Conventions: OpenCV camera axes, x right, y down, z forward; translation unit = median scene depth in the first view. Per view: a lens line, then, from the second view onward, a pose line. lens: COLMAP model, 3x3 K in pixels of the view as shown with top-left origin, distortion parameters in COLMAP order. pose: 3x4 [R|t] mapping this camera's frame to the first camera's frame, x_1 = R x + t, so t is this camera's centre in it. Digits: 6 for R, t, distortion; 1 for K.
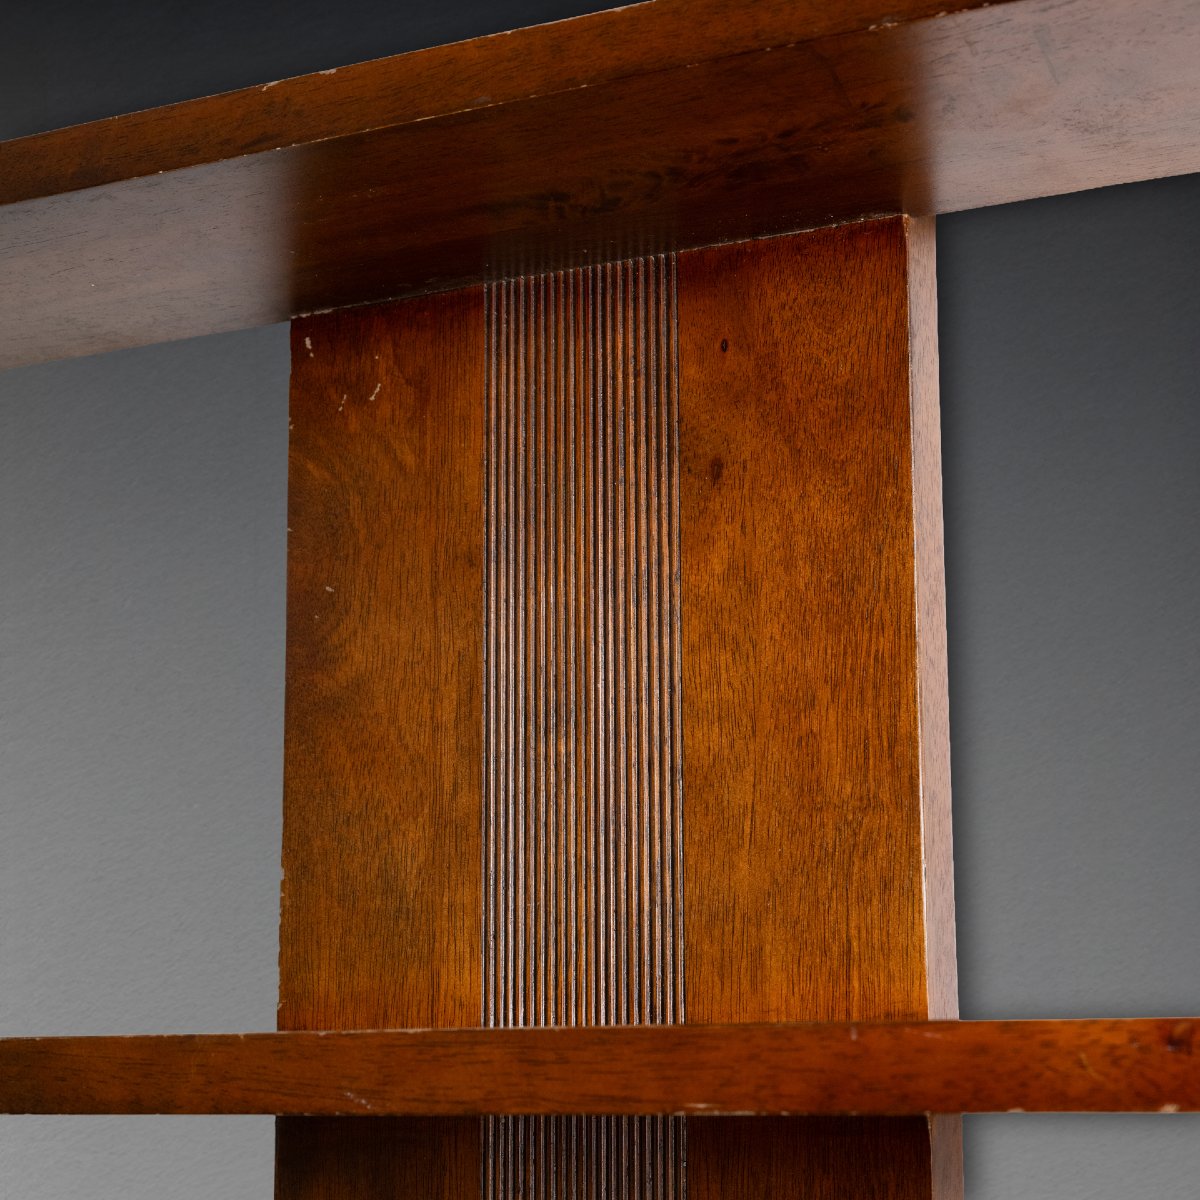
lens RADIAL K [[2387.1, 0, 602.4], [0, 2387.1, 668.7], [0, 0, 1]] dist [0.007693, -0.067055]
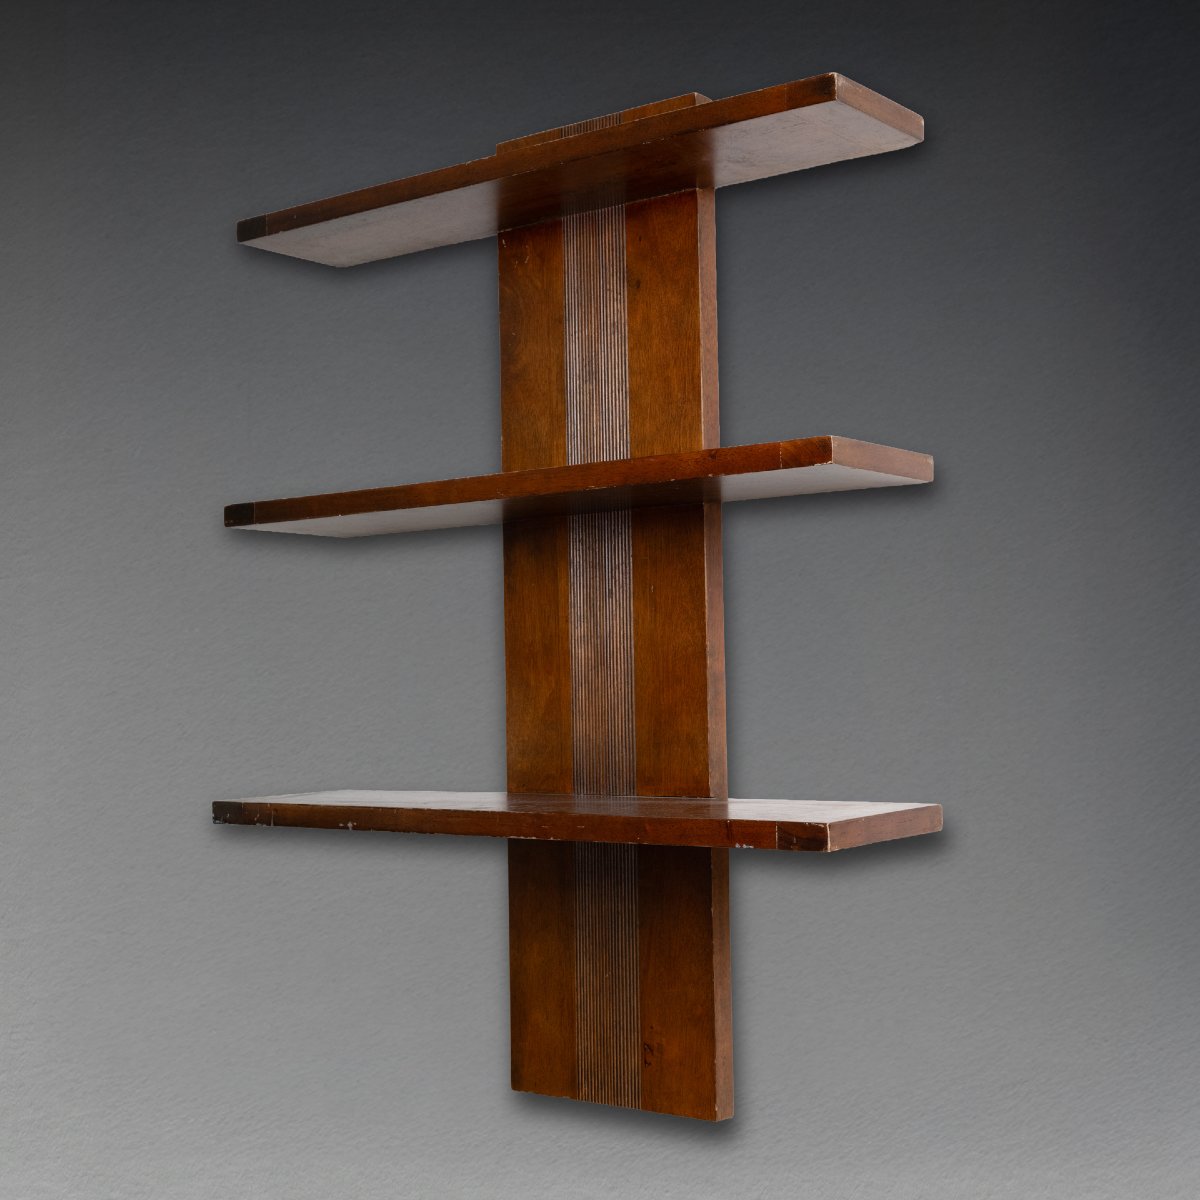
lens RADIAL K [[1726.1, 0, 600.4], [0, 1726.1, 571.0], [0, 0, 1]] dist [0.013515, 0.011375]
pose [[0.982597, -0.029025, -0.183471, 0.370961], [0.050030, 0.992570, 0.110916, 0.023797], [0.178888, -0.118165, 0.976748, -1.038675]]
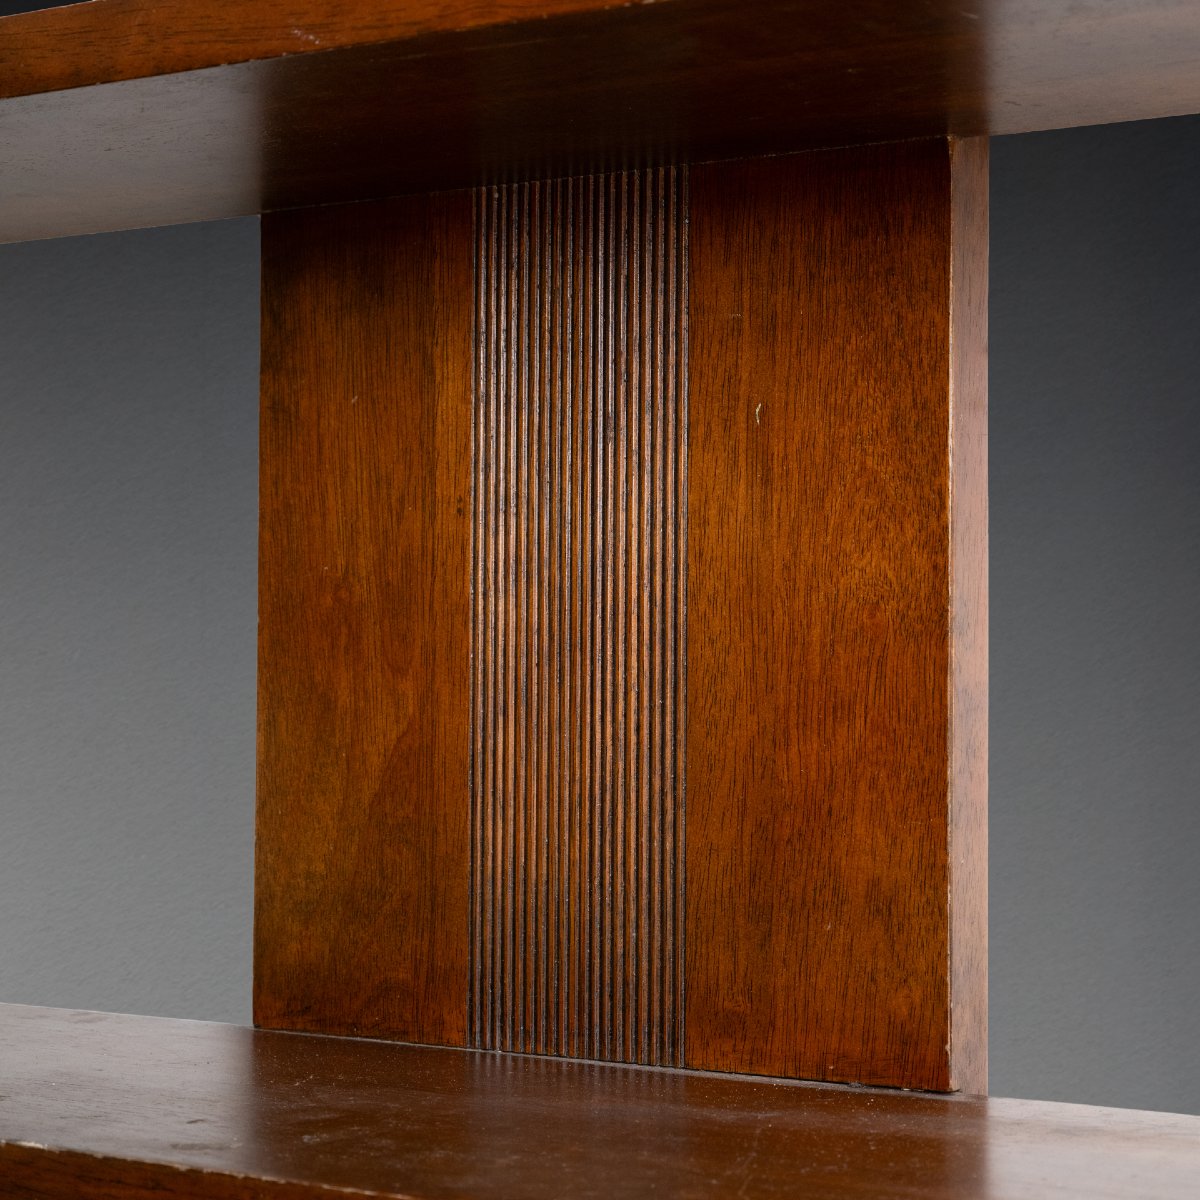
lens RADIAL K [[2402.2, 0, 600.0], [0, 2402.2, 600.0], [0, 0, 1]] dist [-0.027754, -0.054130]
pose [[0.998885, 0.007753, -0.046579, 0.043725], [-0.000763, 0.988949, 0.148252, 0.208301], [0.047213, -0.148051, 0.987852, 0.056598]]
